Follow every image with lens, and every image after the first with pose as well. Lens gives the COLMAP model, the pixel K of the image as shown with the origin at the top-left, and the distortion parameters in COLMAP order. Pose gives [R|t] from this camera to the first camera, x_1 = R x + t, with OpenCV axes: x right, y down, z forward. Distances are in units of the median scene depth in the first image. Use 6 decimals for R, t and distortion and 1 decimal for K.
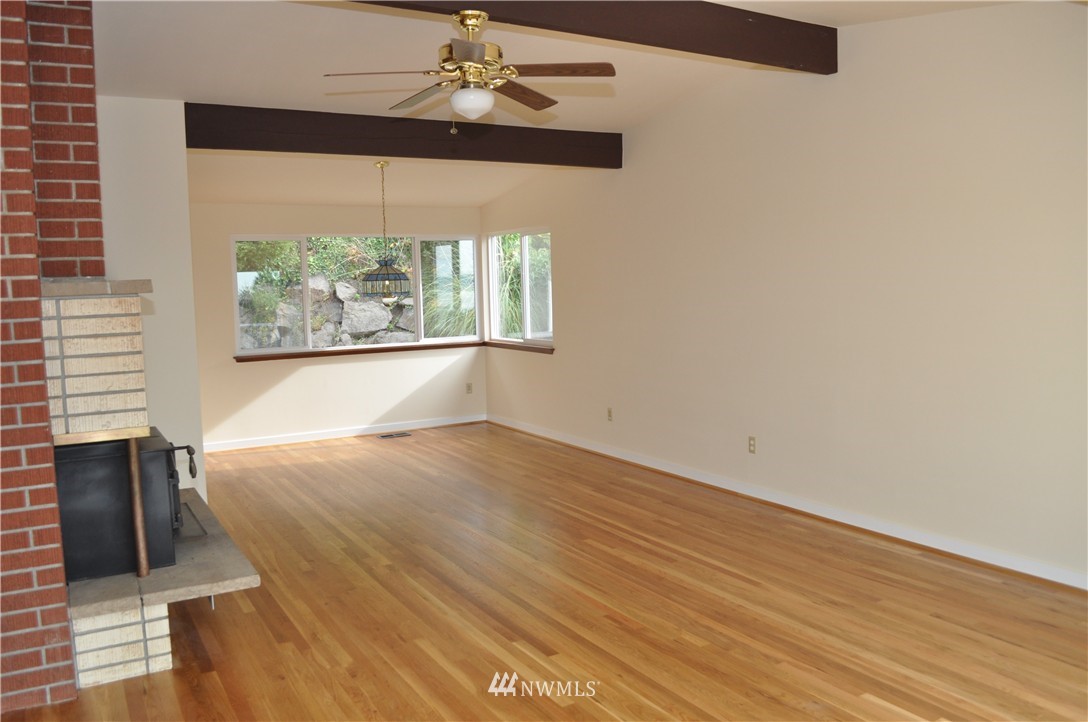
lens RADIAL K [[854.1, 0, 549.4], [0, 854.1, 361.2], [0, 0, 1]] dist [-0.081514, 0.011849]
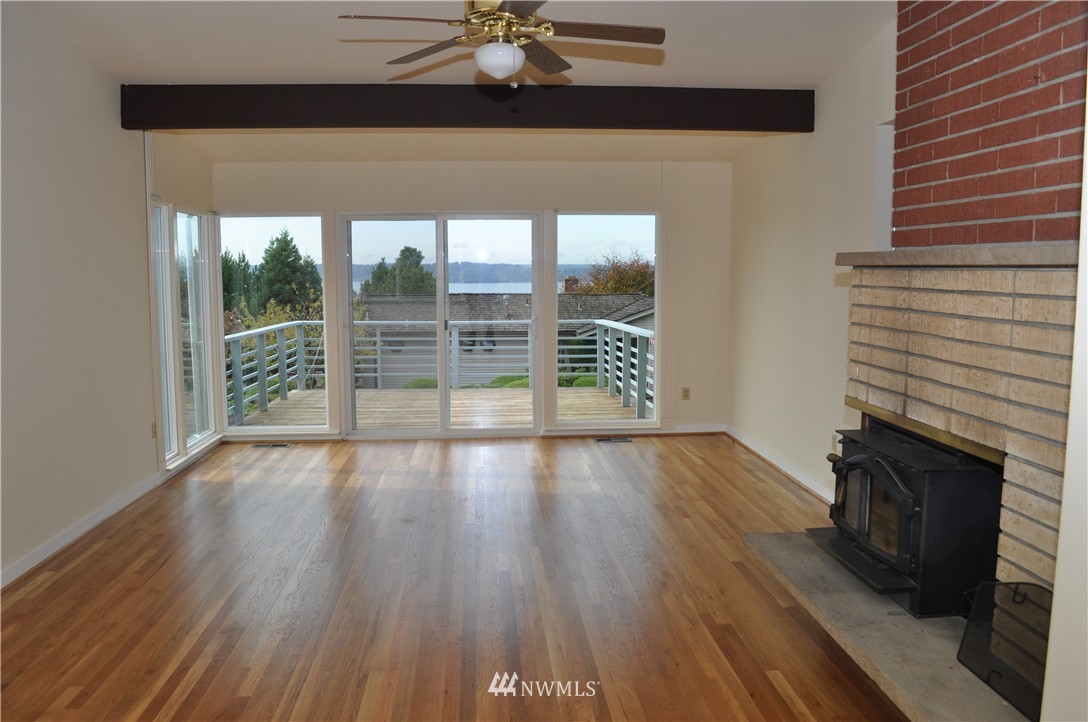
lens RADIAL K [[854.1, 0, 546.3], [0, 854.1, 357.0], [0, 0, 1]] dist [-0.081514, 0.011849]
pose [[-0.896255, -0.021248, 0.443030, -0.440590], [0.064082, 0.982169, 0.176743, -0.127264], [-0.438886, 0.186797, -0.878912, 1.497693]]
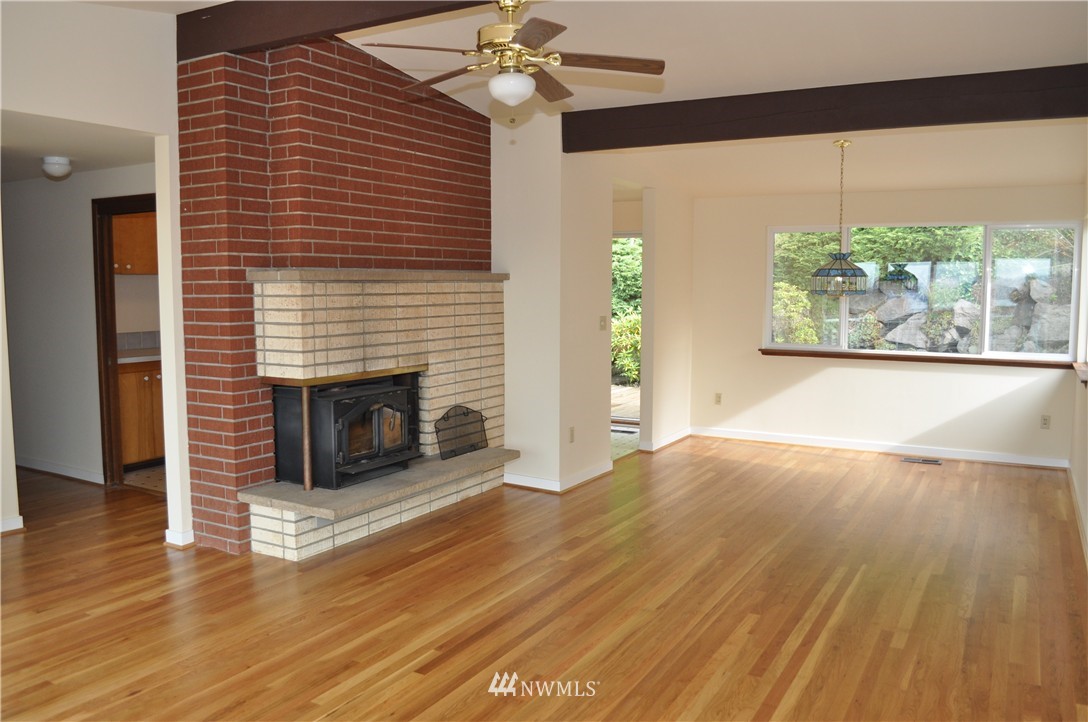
lens RADIAL K [[854.1, 0, 544.8], [0, 854.1, 364.4], [0, 0, 1]] dist [-0.081514, 0.011849]
pose [[0.490149, 0.108849, -0.864816, 0.641437], [-0.095698, 0.992894, 0.070731, -0.057631], [0.866369, 0.048092, 0.497083, 0.476589]]
